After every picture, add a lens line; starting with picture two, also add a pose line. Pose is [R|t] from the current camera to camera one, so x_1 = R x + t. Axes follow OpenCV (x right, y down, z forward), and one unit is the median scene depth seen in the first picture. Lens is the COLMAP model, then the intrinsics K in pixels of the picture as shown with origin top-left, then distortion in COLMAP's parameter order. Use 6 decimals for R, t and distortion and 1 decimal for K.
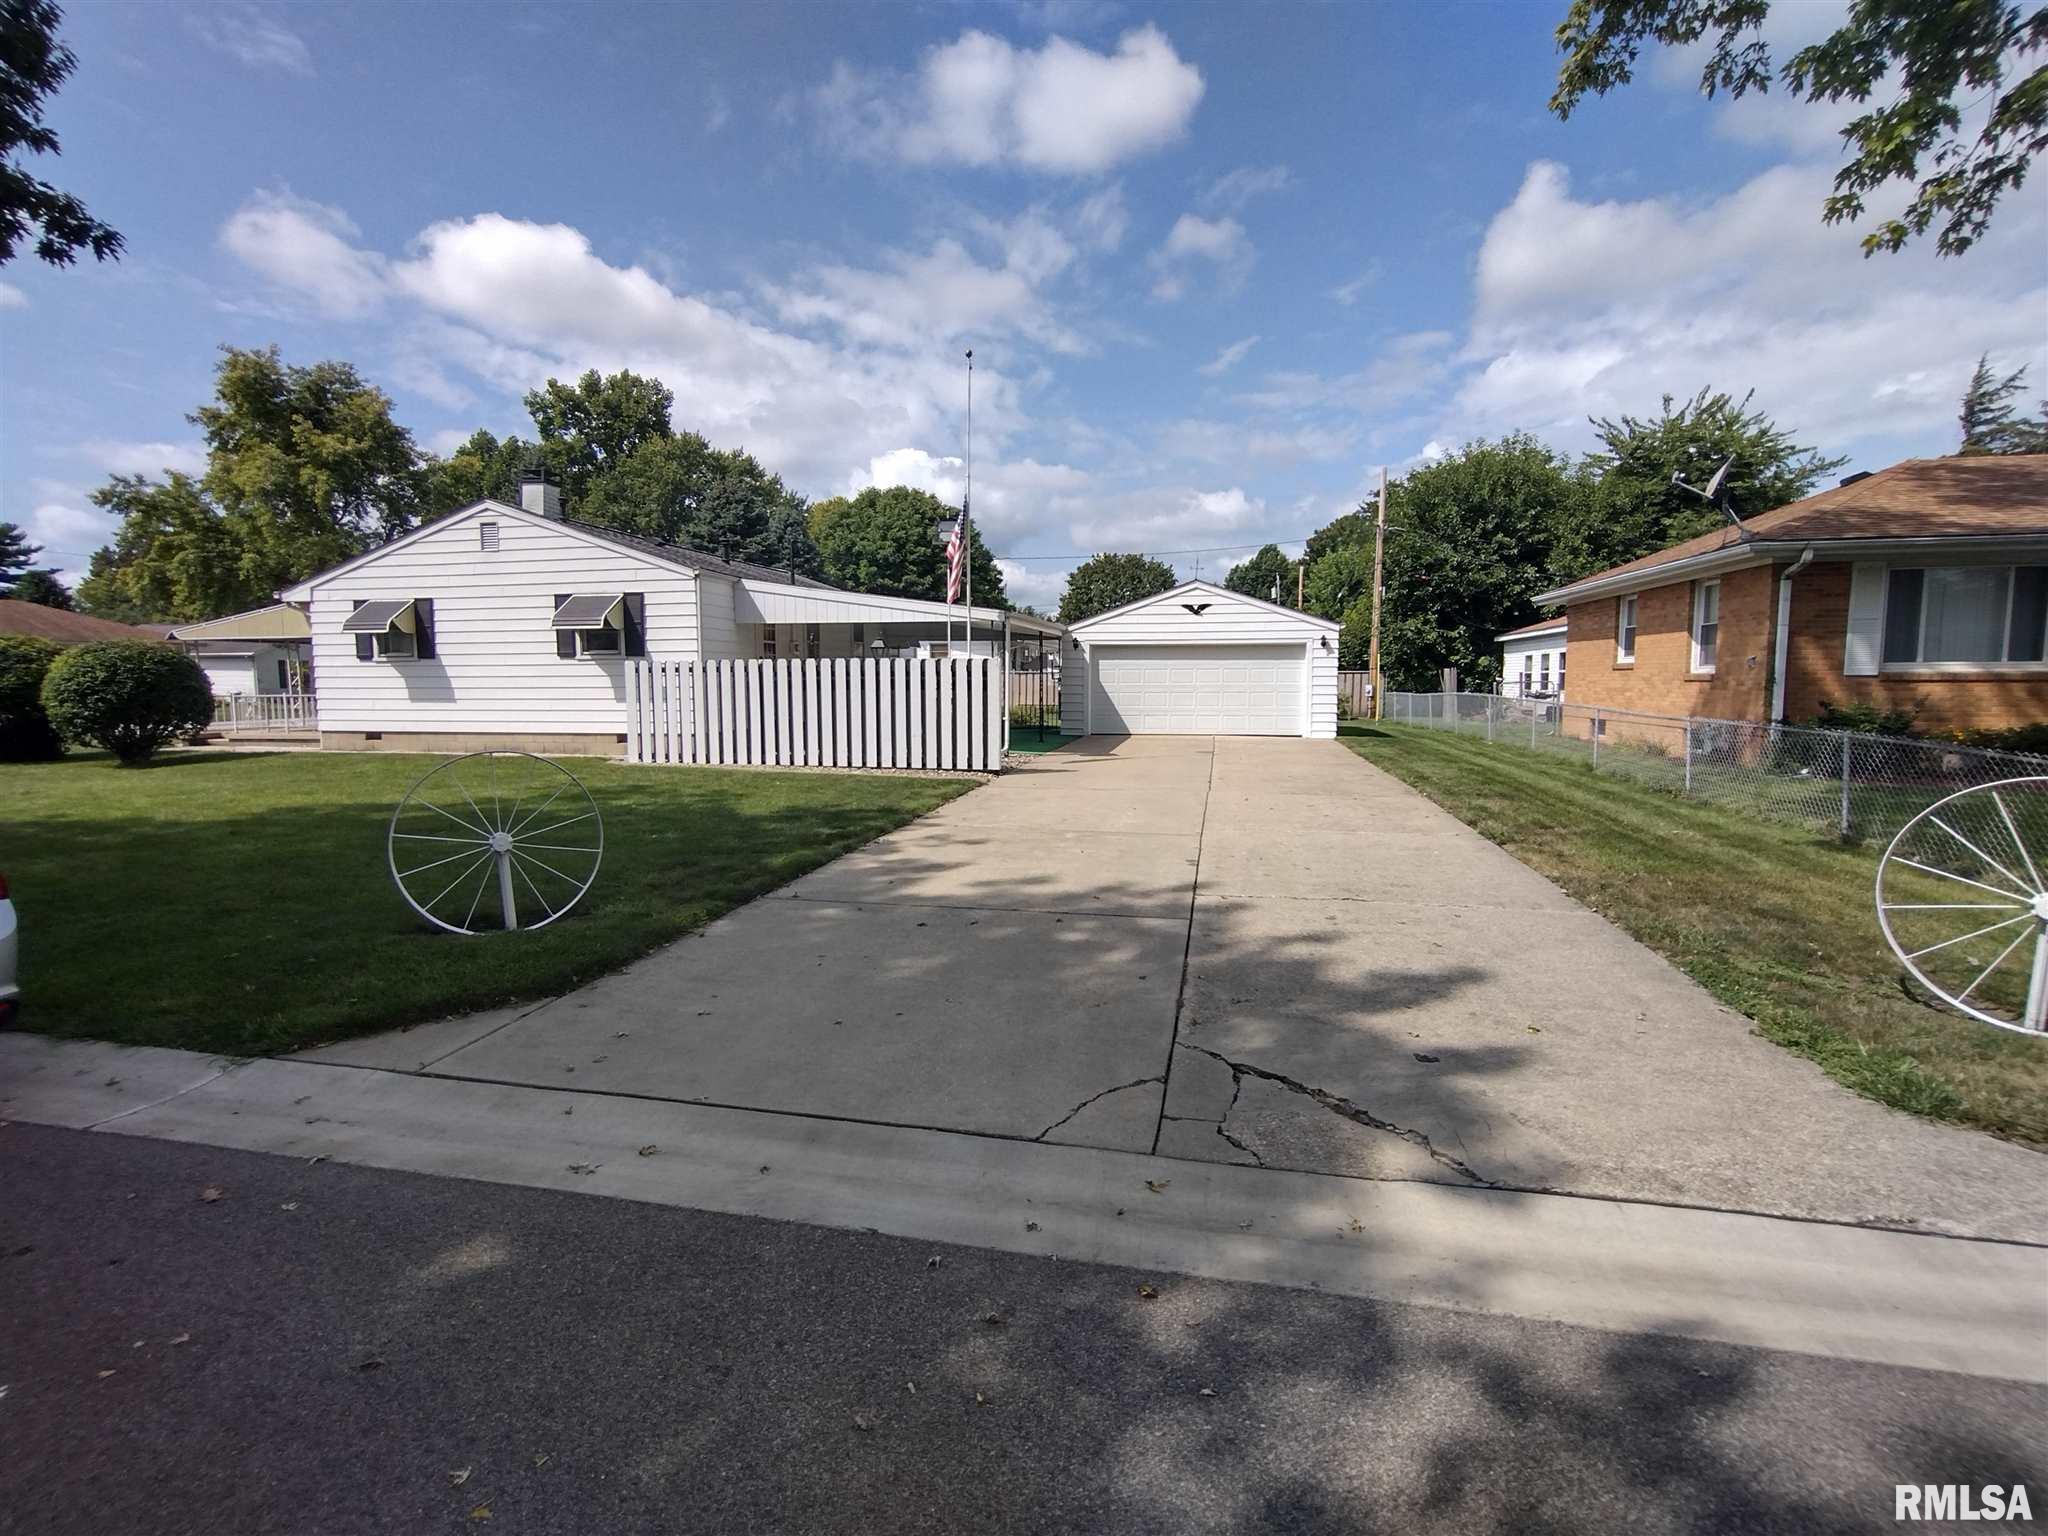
lens RADIAL K [[936.6, 0, 1024.0], [0, 936.6, 768.0], [0, 0, 1]] dist [-0.000295, -0.000098]
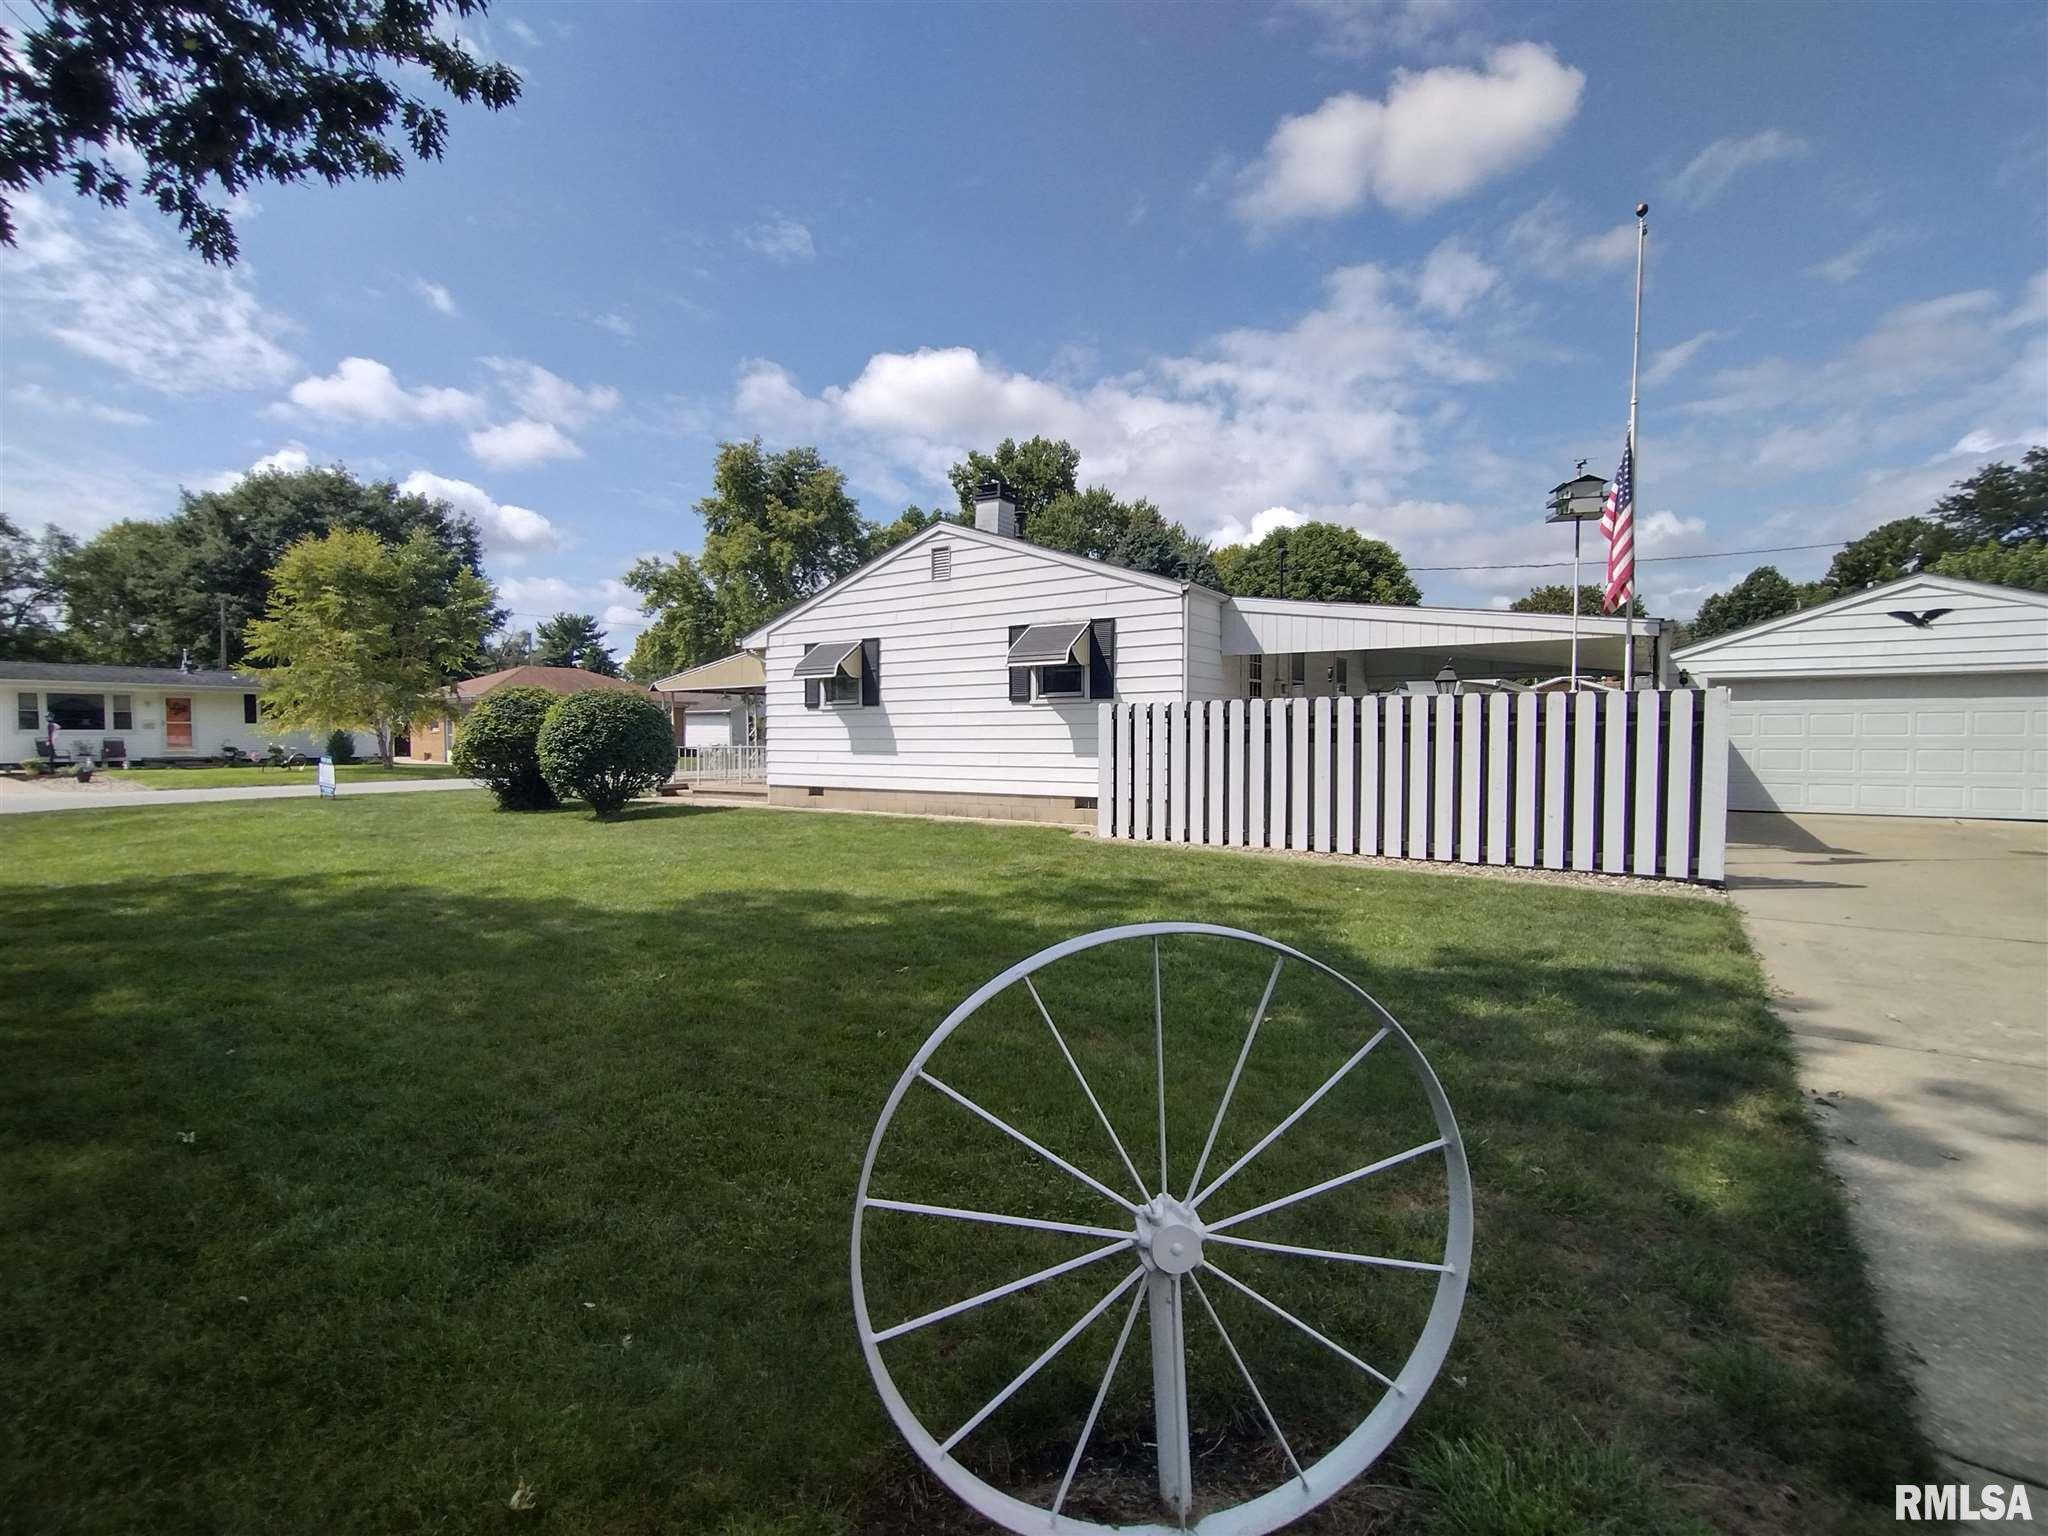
lens RADIAL K [[936.6, 0, 1024.0], [0, 936.6, 768.0], [0, 0, 1]] dist [-0.000295, -0.000098]
pose [[0.925683, 0.013502, -0.378060, -0.135773], [-0.035606, 0.998036, -0.051538, -0.014295], [0.376621, 0.061169, 0.924346, 0.193271]]
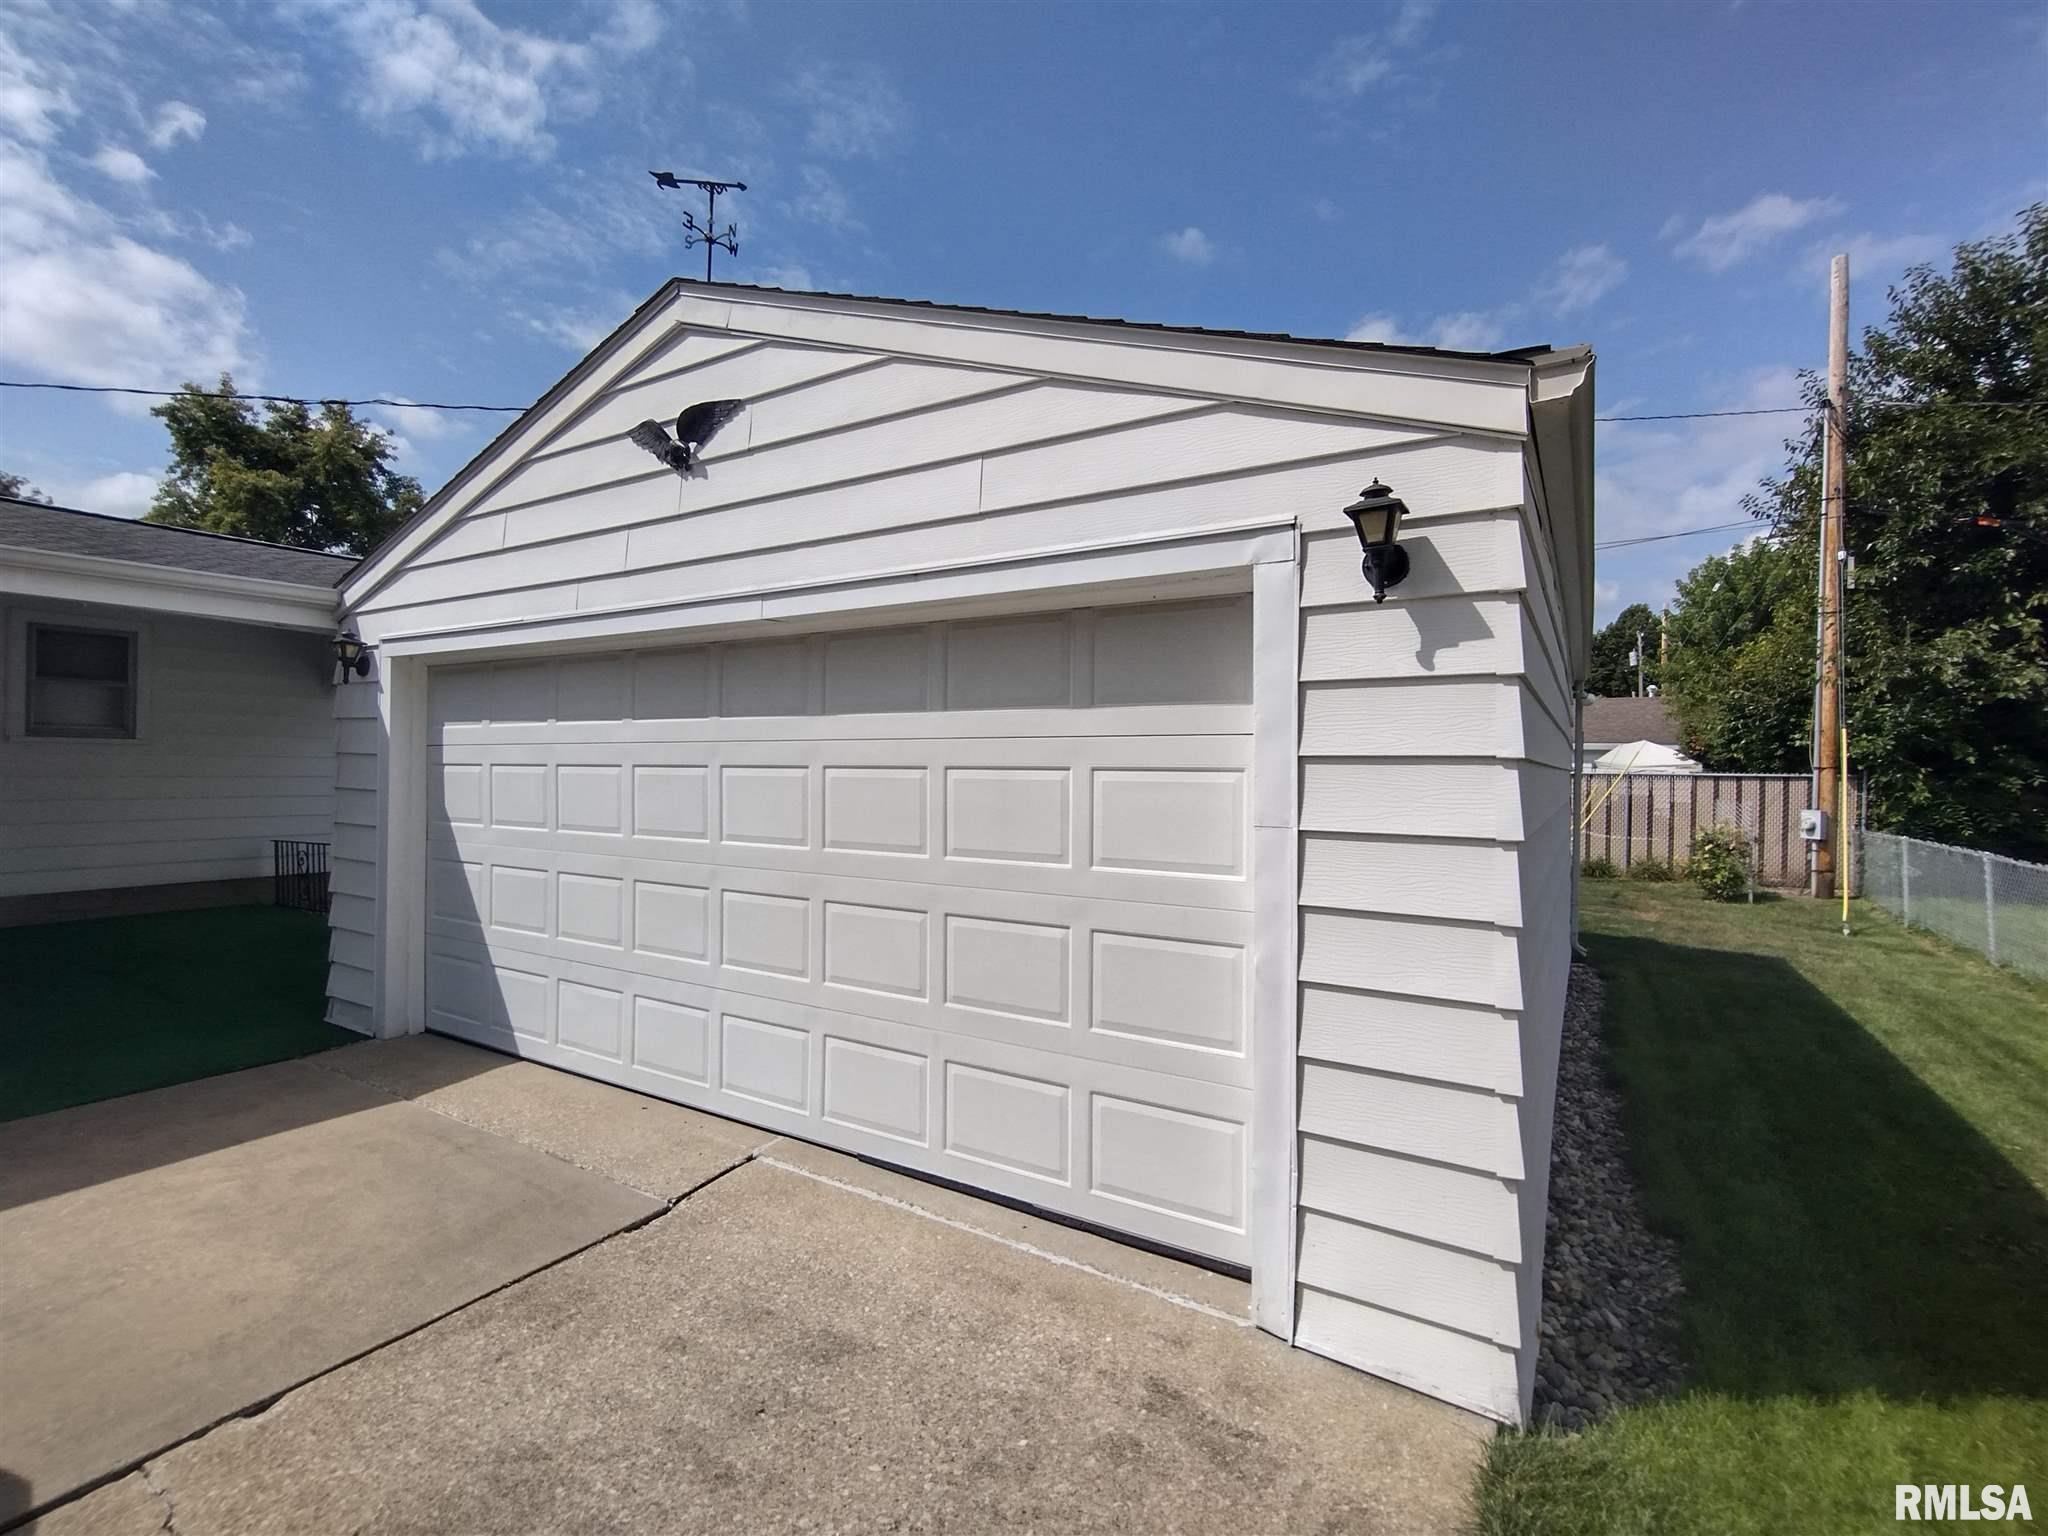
lens RADIAL K [[936.6, 0, 1024.0], [0, 936.6, 768.0], [0, 0, 1]] dist [-0.000295, -0.000098]
pose [[0.942752, 0.010900, -0.333318, 0.308882], [-0.043441, 0.994964, -0.090332, -0.092207], [0.330654, 0.099641, 0.938477, 0.856268]]
